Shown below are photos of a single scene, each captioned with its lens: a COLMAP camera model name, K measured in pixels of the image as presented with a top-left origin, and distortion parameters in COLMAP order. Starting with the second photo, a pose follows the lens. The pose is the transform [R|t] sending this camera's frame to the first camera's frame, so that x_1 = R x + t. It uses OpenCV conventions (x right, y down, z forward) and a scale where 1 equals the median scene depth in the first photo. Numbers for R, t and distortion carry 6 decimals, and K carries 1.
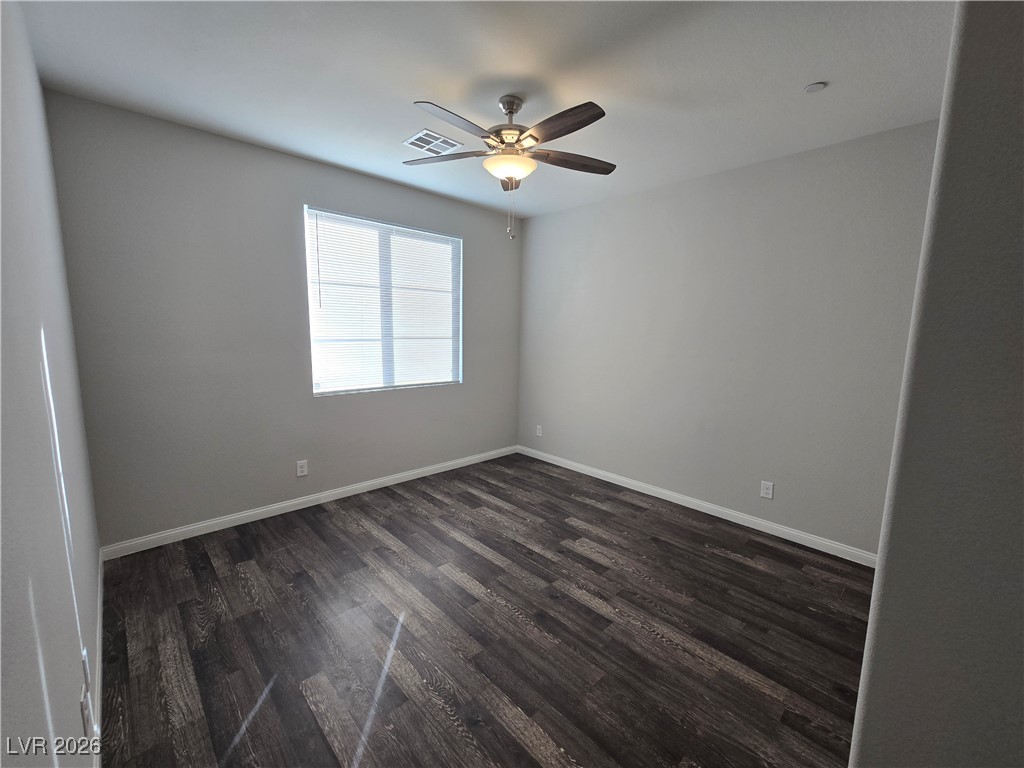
lens RADIAL K [[404.3, 0, 514.3], [0, 404.3, 381.8], [0, 0, 1]] dist [0.000791, -0.000059]
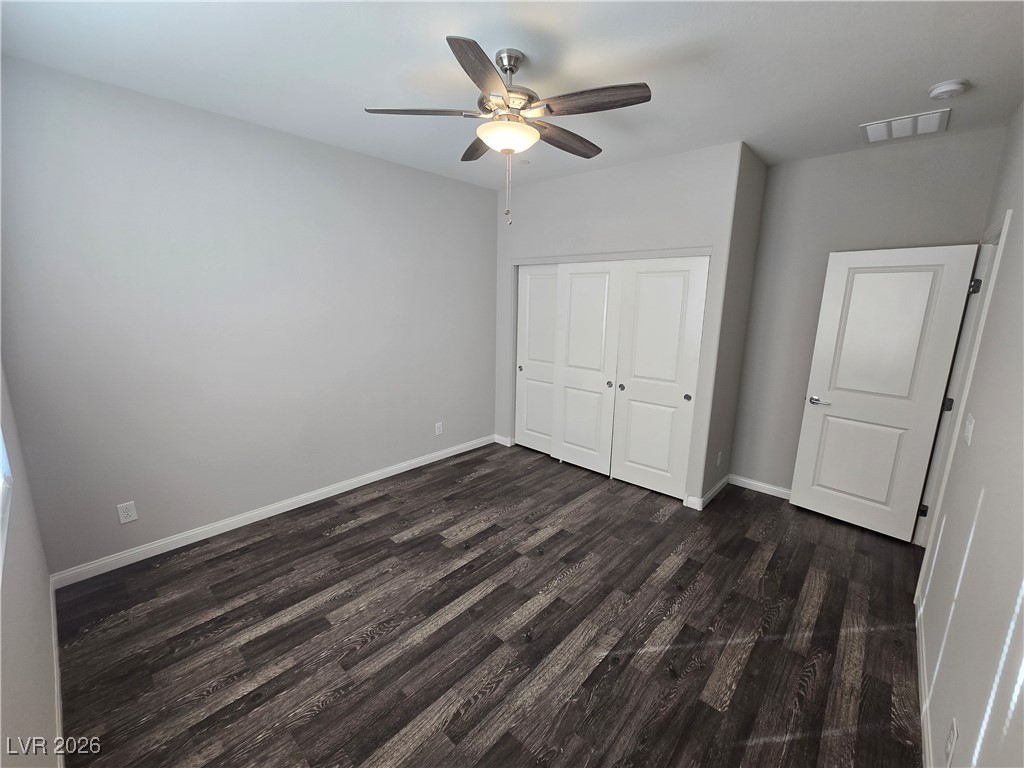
lens RADIAL K [[420.8, 0, 514.0], [0, 420.8, 383.0], [0, 0, 1]] dist [-0.001893, 0.000151]
pose [[-0.051254, -0.216990, 0.974827, -0.747796], [0.118512, 0.967892, 0.221677, -0.165748], [-0.991629, 0.126891, -0.023892, 0.811129]]
